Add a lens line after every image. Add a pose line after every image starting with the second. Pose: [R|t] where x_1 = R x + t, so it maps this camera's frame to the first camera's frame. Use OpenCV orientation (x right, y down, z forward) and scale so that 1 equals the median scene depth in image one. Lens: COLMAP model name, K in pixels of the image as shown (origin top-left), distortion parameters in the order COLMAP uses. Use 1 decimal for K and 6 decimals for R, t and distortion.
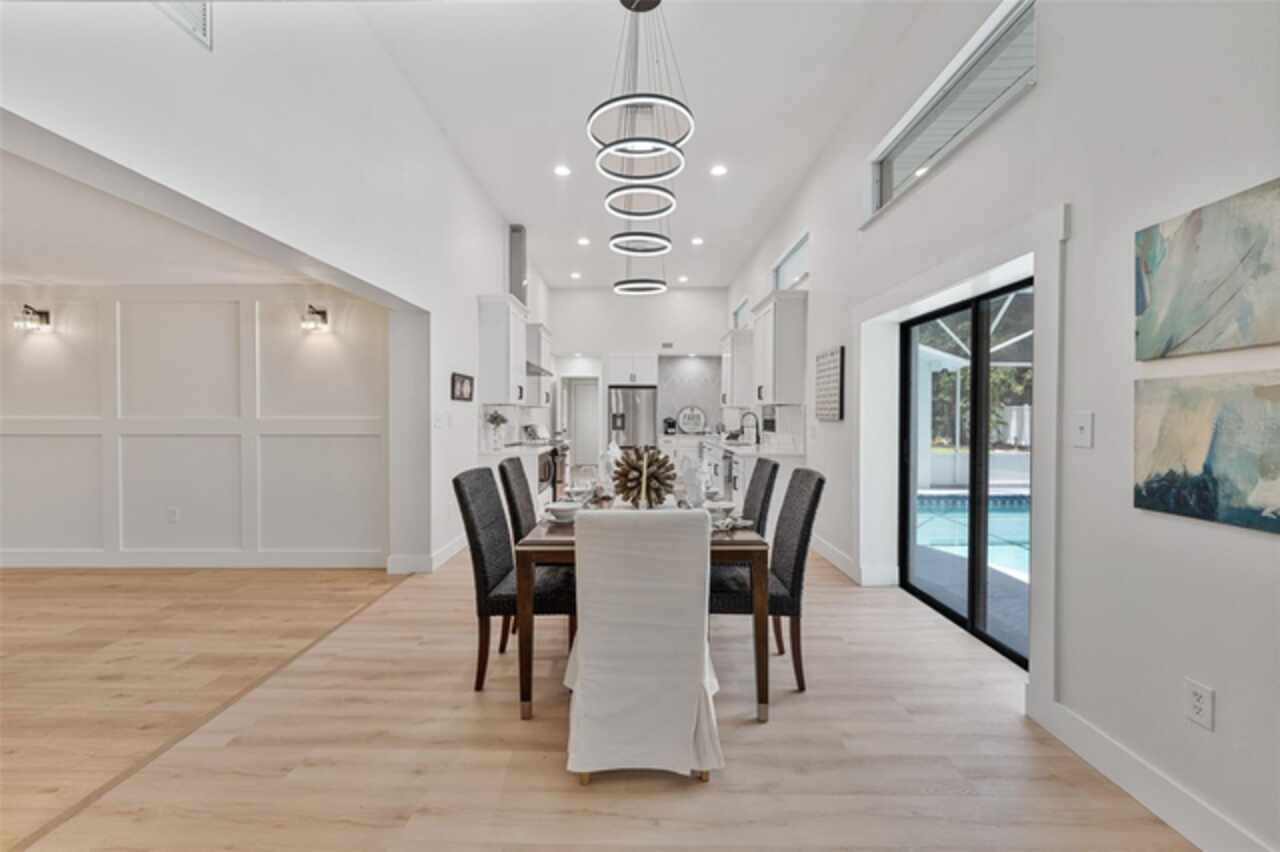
lens RADIAL K [[546.8, 0, 639.4], [0, 546.8, 420.9], [0, 0, 1]] dist [0.001664, 0.000070]
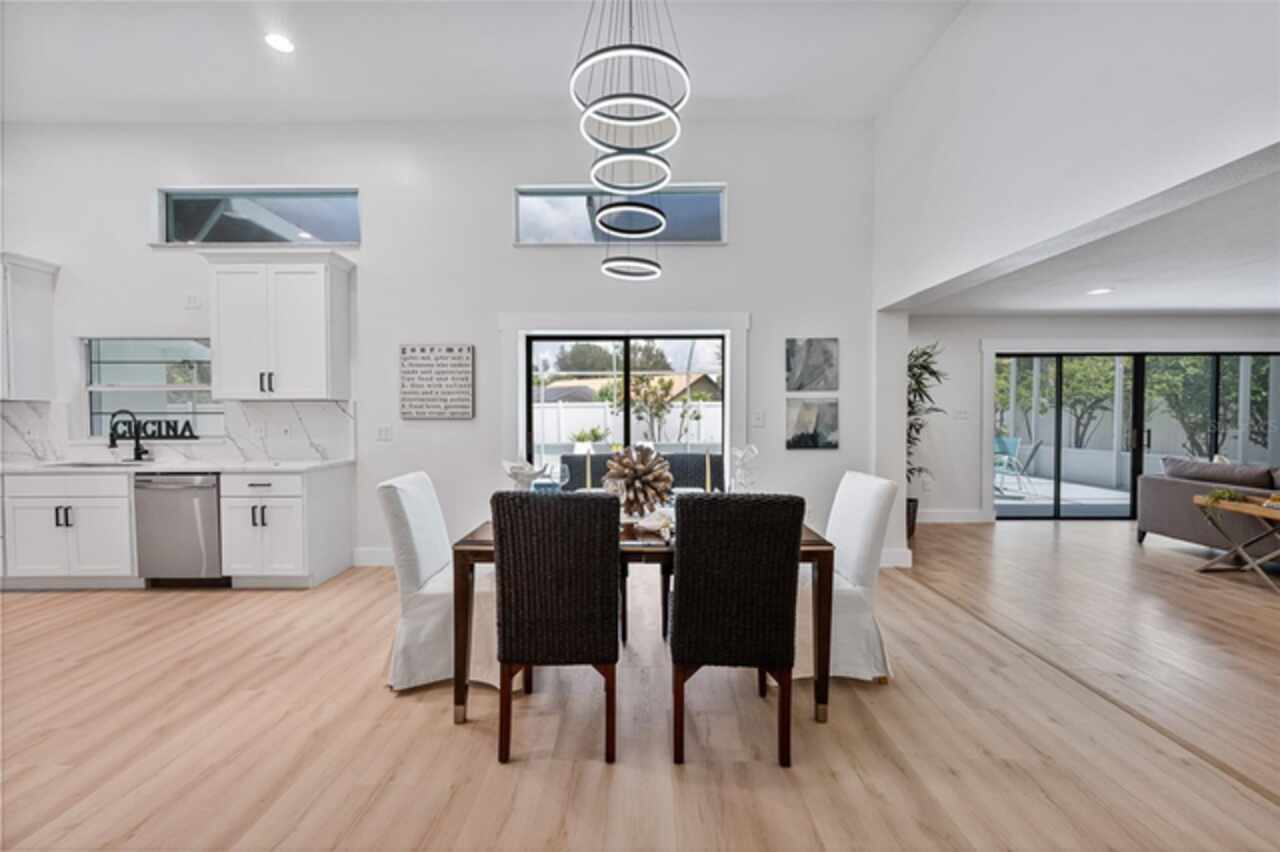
lens RADIAL K [[506.4, 0, 639.3], [0, 506.4, 427.4], [0, 0, 1]] dist [-0.002082, 0.000058]
pose [[-0.015631, -0.022066, 0.999634, -0.472939], [0.014175, 0.999651, 0.022288, -0.000446], [-0.999777, 0.014518, -0.015313, 0.577356]]
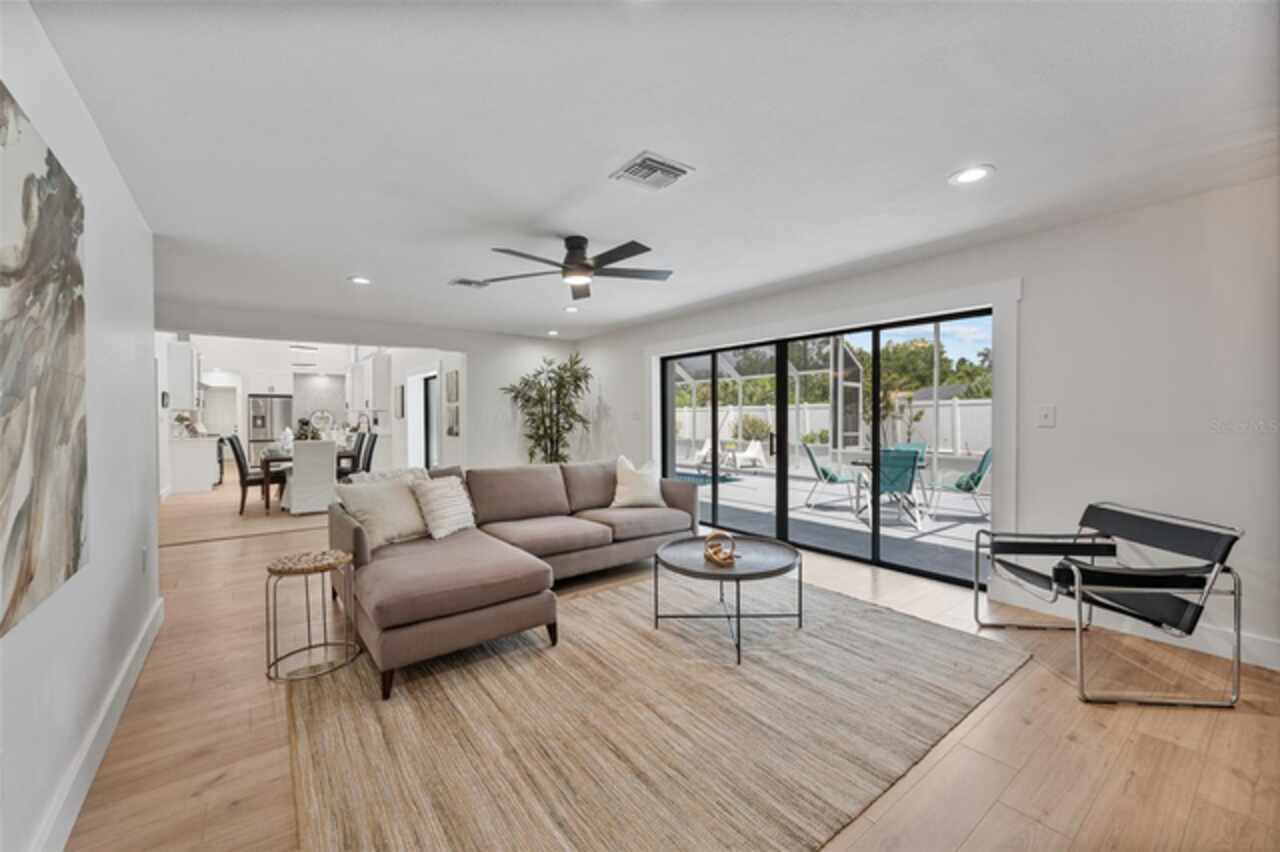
lens RADIAL K [[506.4, 0, 633.9], [0, 506.4, 428.5], [0, 0, 1]] dist [-0.002082, 0.000058]
pose [[0.791008, -0.017148, 0.611565, -0.171574], [0.012542, 0.999852, 0.011813, 0.036375], [-0.611677, -0.001674, 0.791106, -1.342436]]
